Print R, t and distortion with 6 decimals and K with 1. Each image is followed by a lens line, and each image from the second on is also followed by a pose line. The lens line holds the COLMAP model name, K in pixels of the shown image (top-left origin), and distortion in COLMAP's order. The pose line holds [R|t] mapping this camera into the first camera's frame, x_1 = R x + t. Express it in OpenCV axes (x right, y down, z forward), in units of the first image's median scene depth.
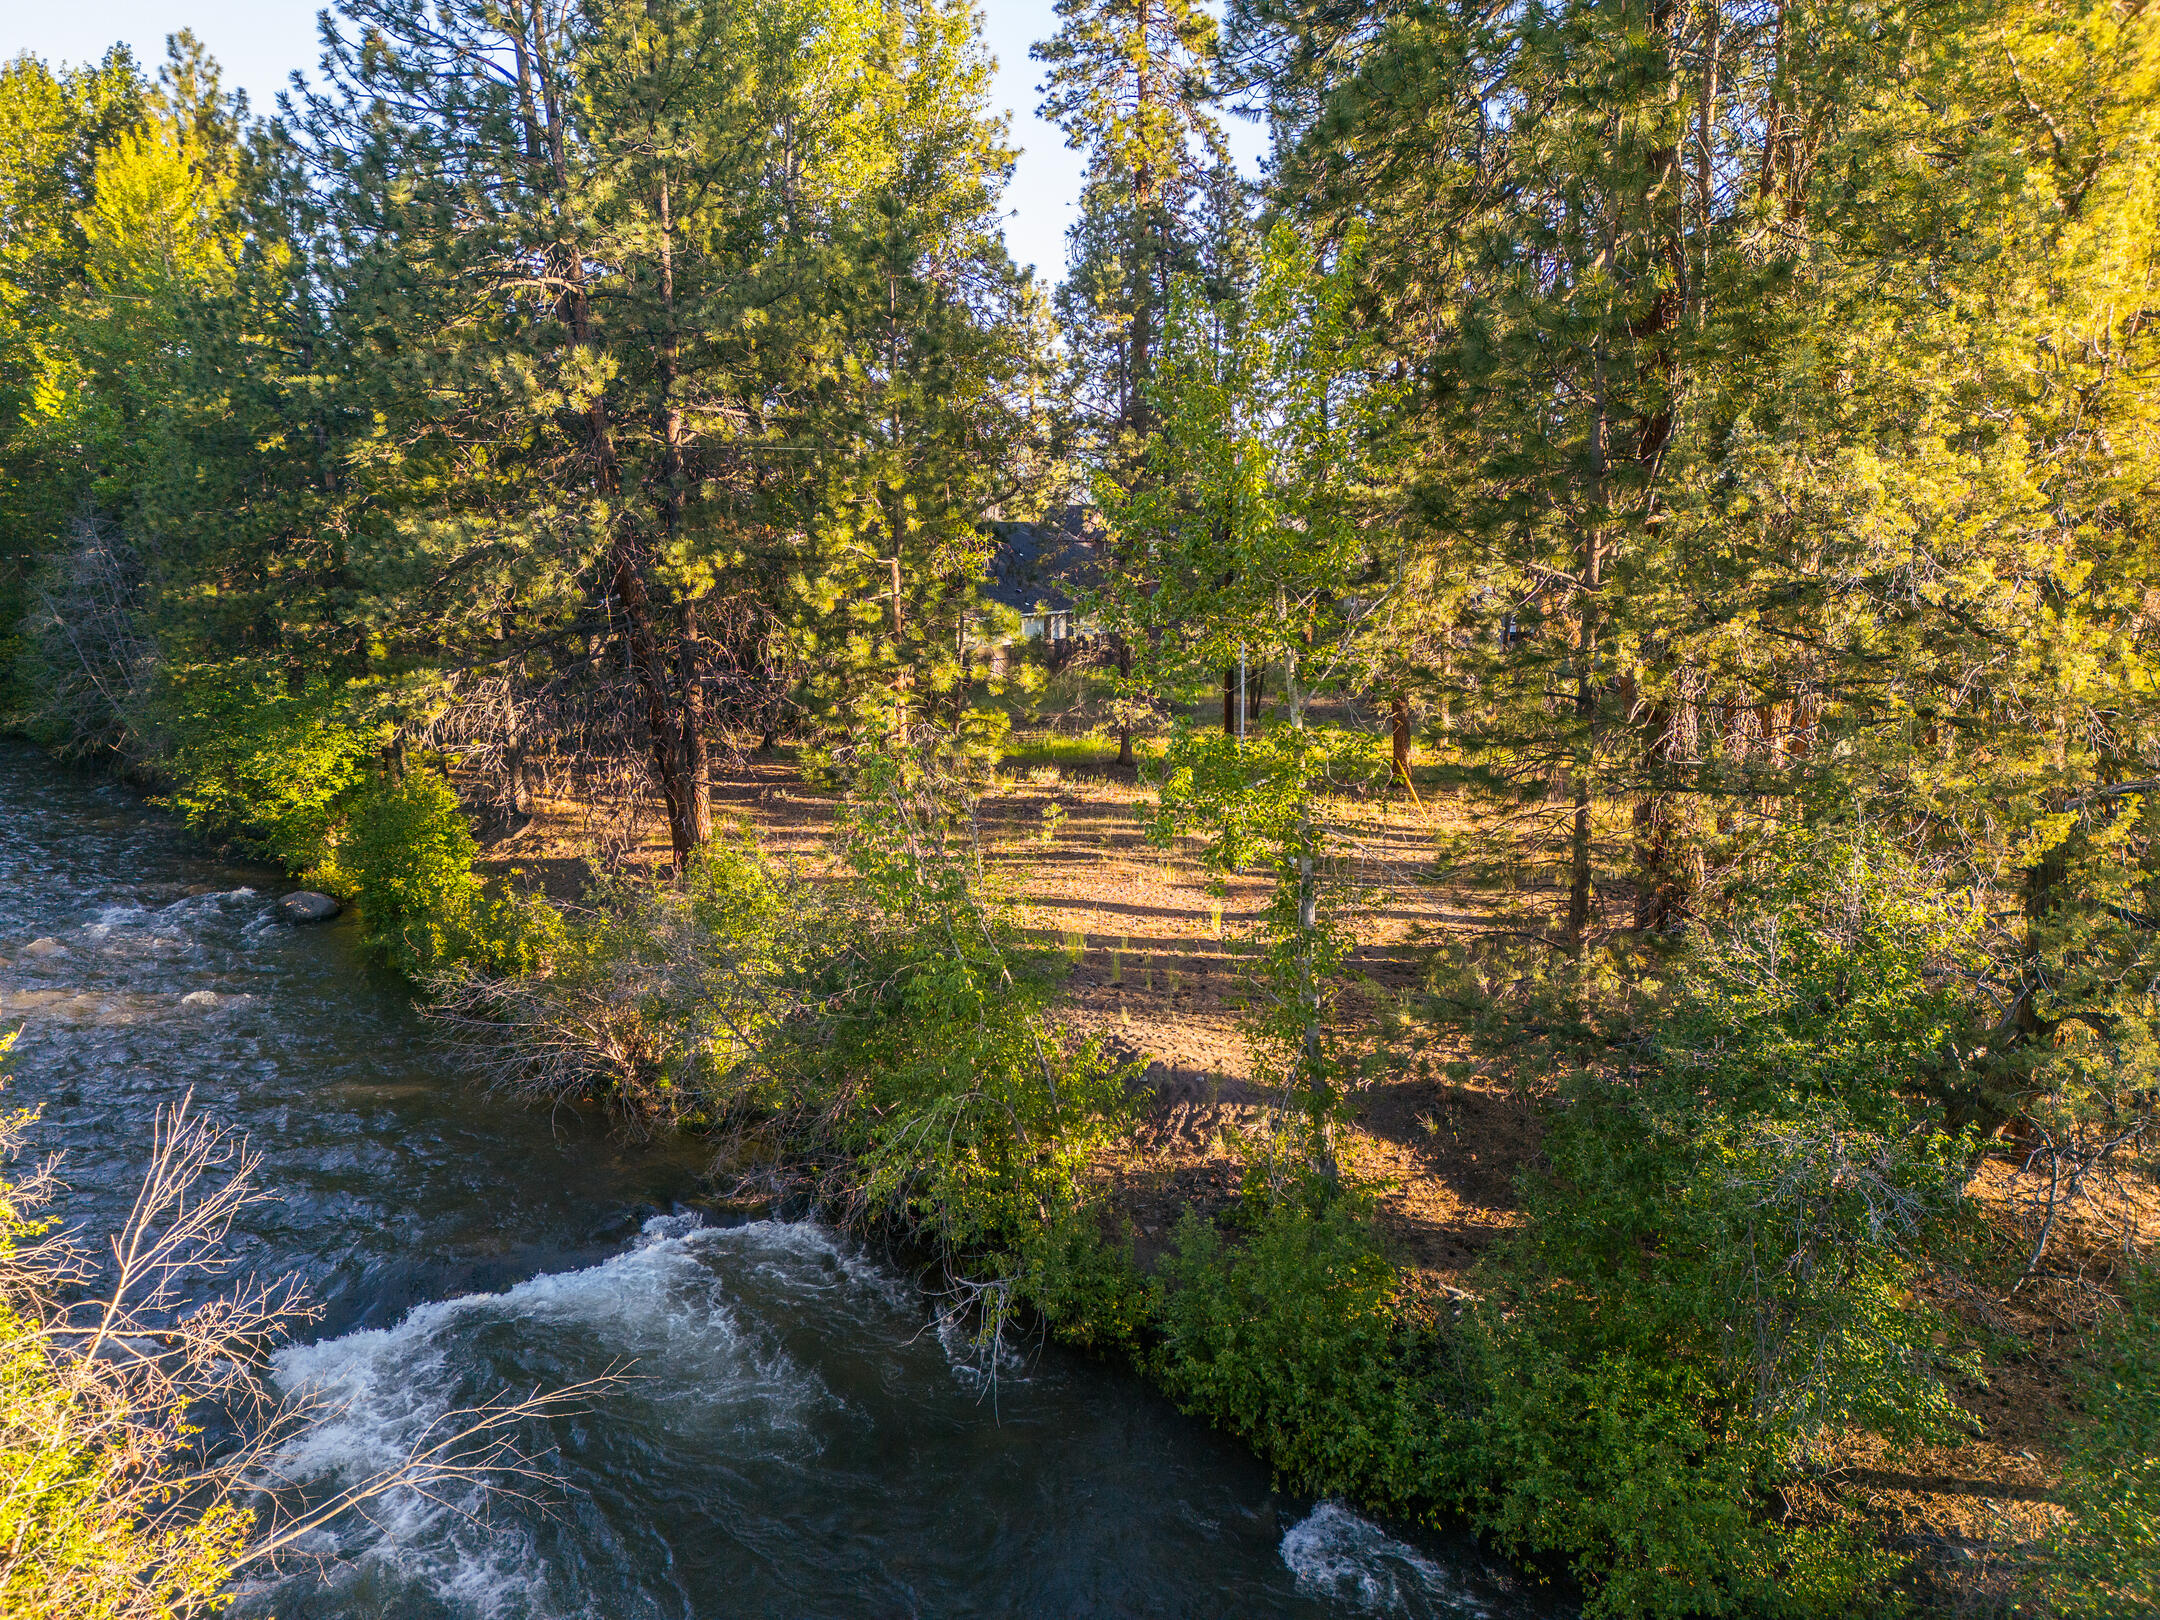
lens RADIAL K [[1484.4, 0, 1080.0], [0, 1484.4, 810.0], [0, 0, 1]] dist [0.094800, -0.105550]
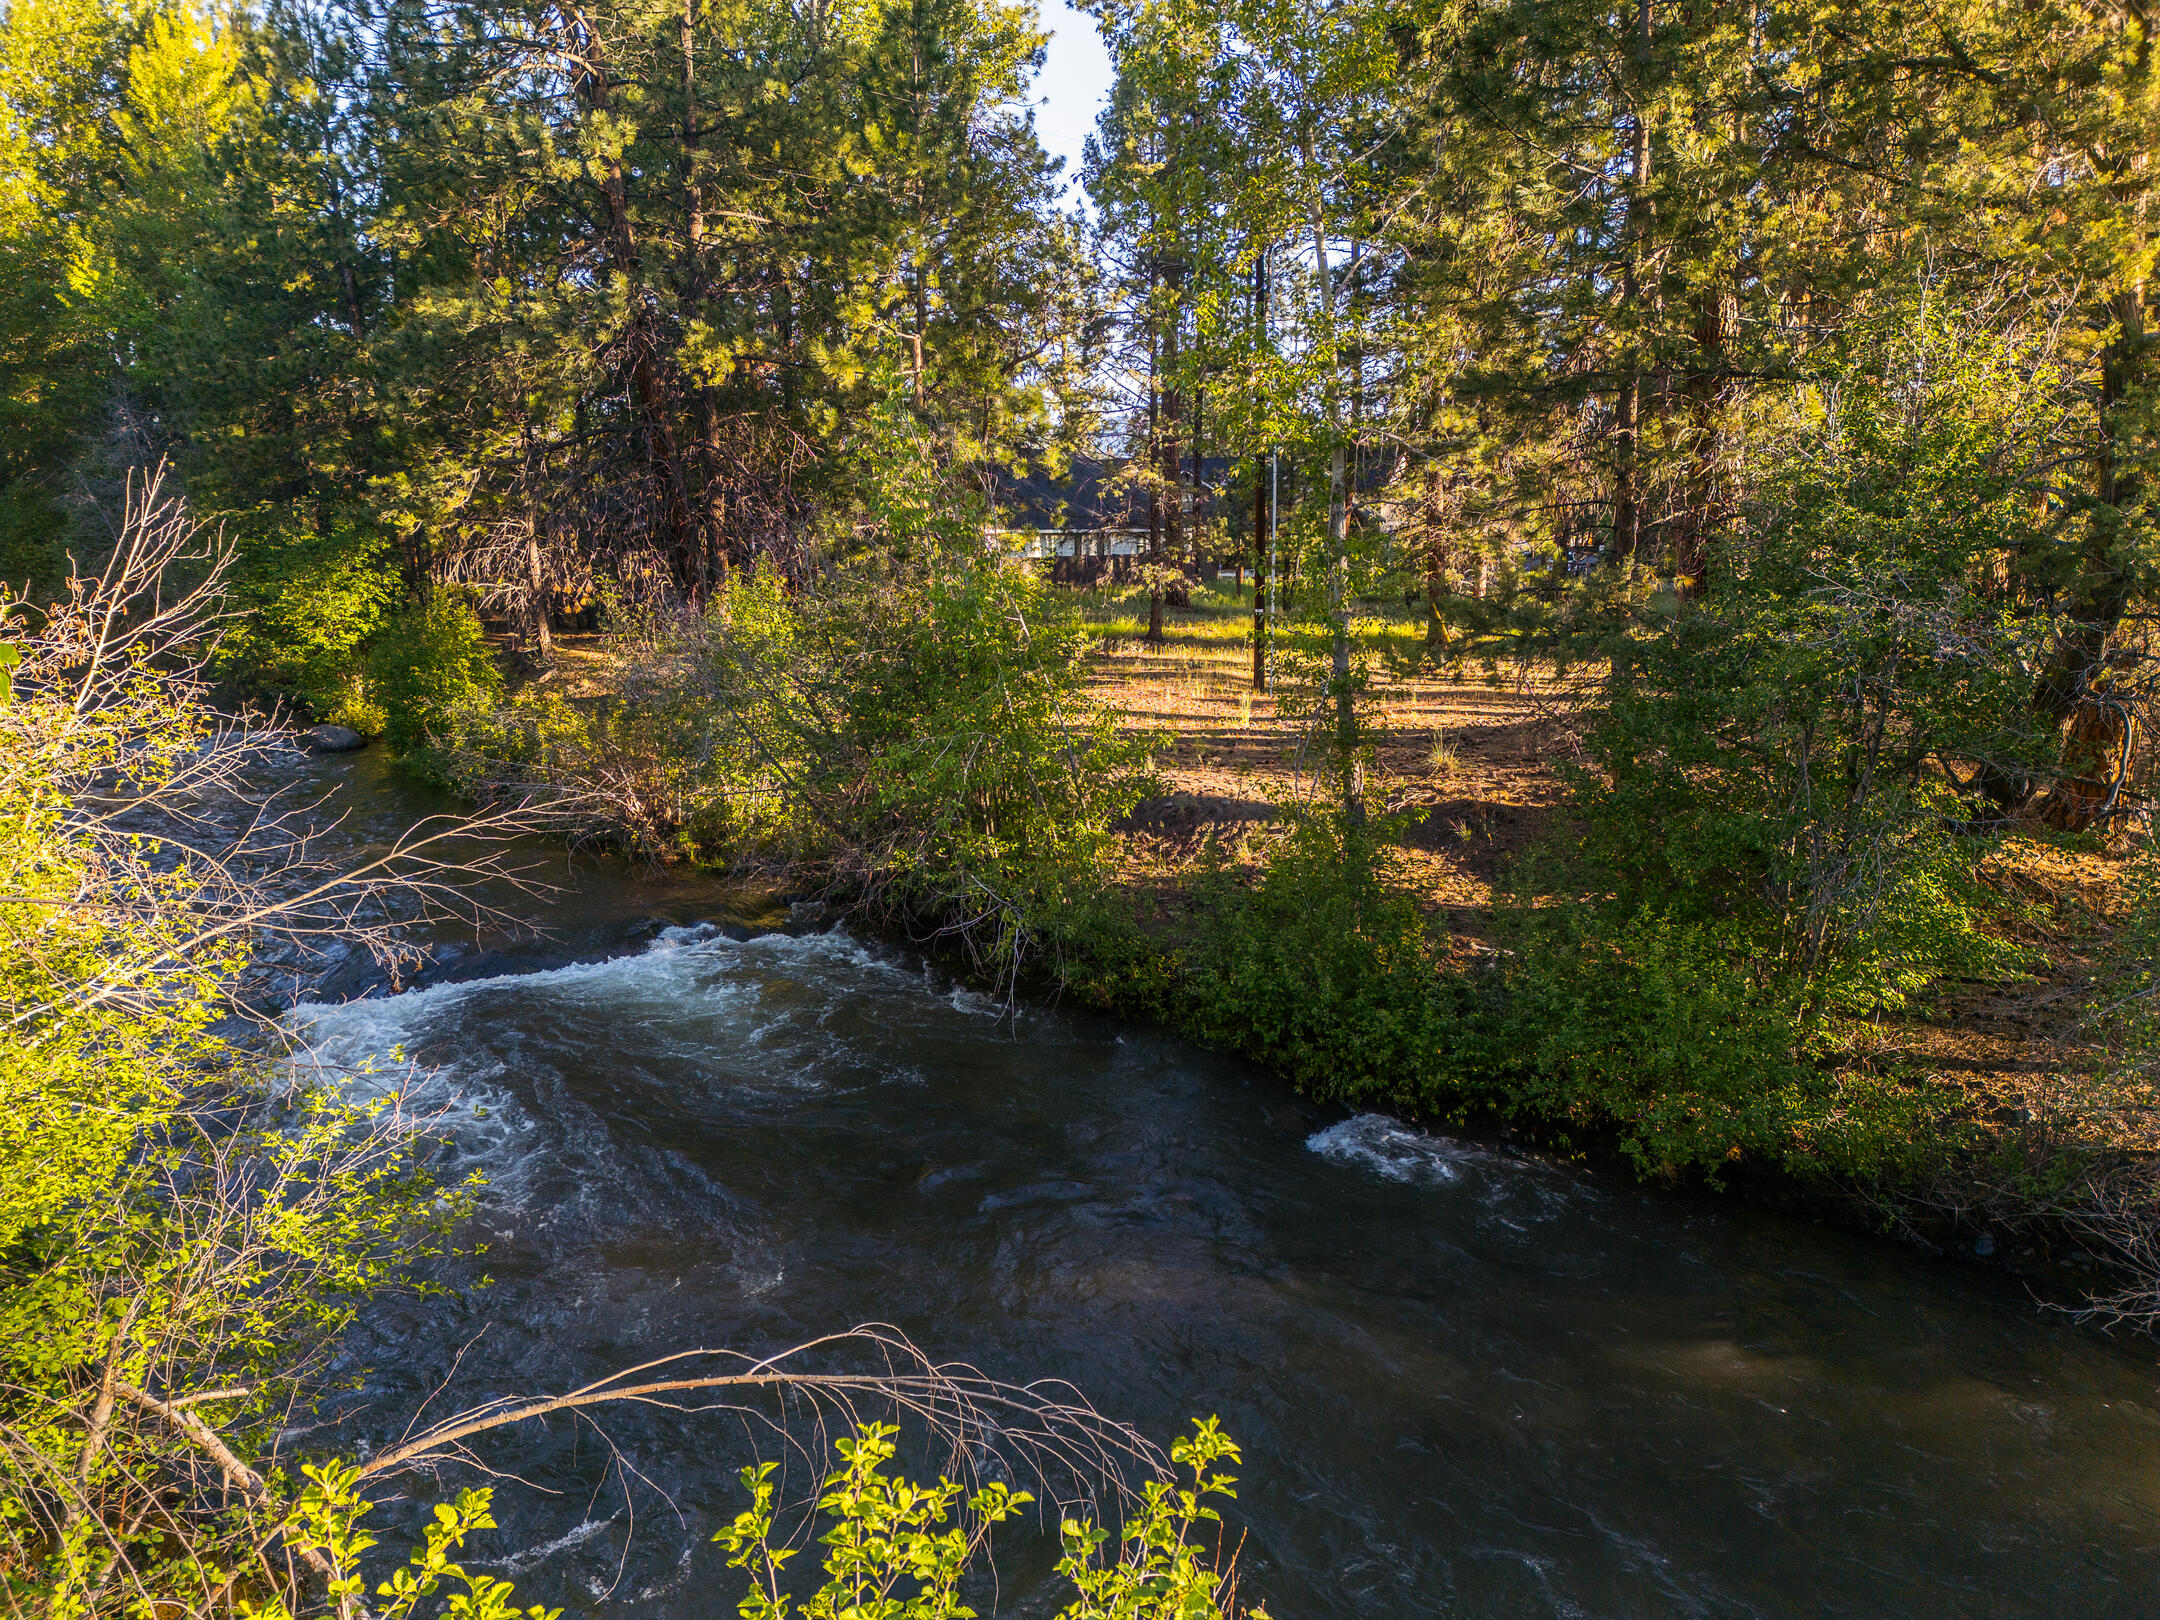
lens RADIAL K [[1484.4, 0, 1080.0], [0, 1484.4, 810.0], [0, 0, 1]] dist [0.094800, -0.105550]
pose [[0.999757, 0.002330, -0.021932, 0.004651], [-0.002267, 0.999993, 0.002873, 0.137629], [0.021939, -0.002822, 0.999755, 0.018376]]
